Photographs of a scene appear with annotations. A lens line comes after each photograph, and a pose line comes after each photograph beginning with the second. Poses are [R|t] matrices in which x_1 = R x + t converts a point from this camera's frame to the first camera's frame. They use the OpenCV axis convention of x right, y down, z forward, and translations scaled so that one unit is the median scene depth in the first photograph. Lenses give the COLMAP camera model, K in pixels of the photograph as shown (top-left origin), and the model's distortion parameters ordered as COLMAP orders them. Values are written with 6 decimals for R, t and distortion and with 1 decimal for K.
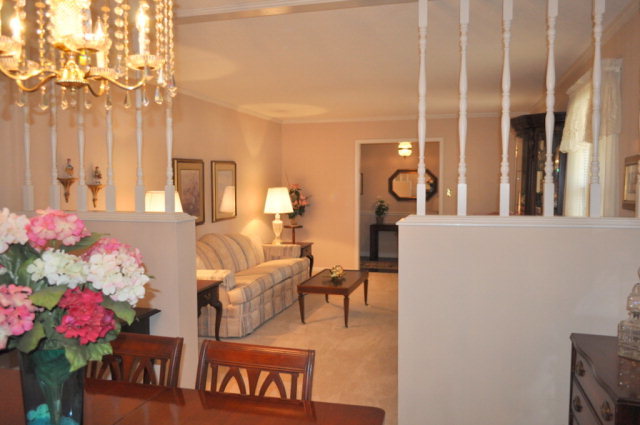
lens RADIAL K [[504.4, 0, 320.0], [0, 504.4, 212.5], [0, 0, 1]] dist [-0.005083, -0.009298]
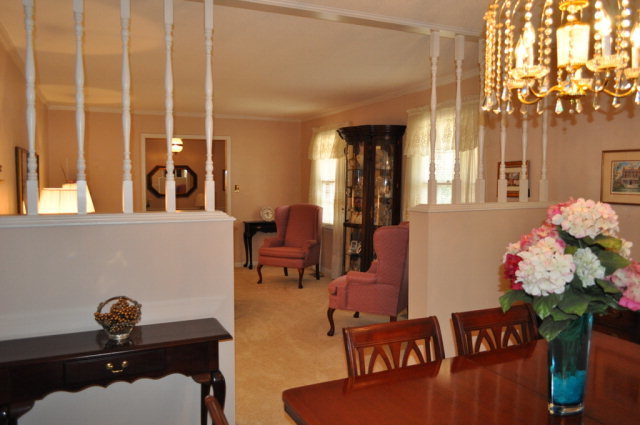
lens RADIAL K [[498.4, 0, 320.0], [0, 498.4, 202.1], [0, 0, 1]] dist [0.004036, -0.000076]
pose [[0.776128, -0.024162, 0.630112, -0.288113], [0.033643, 0.999429, -0.003115, -0.001703], [-0.629677, 0.023617, 0.776498, 0.074126]]
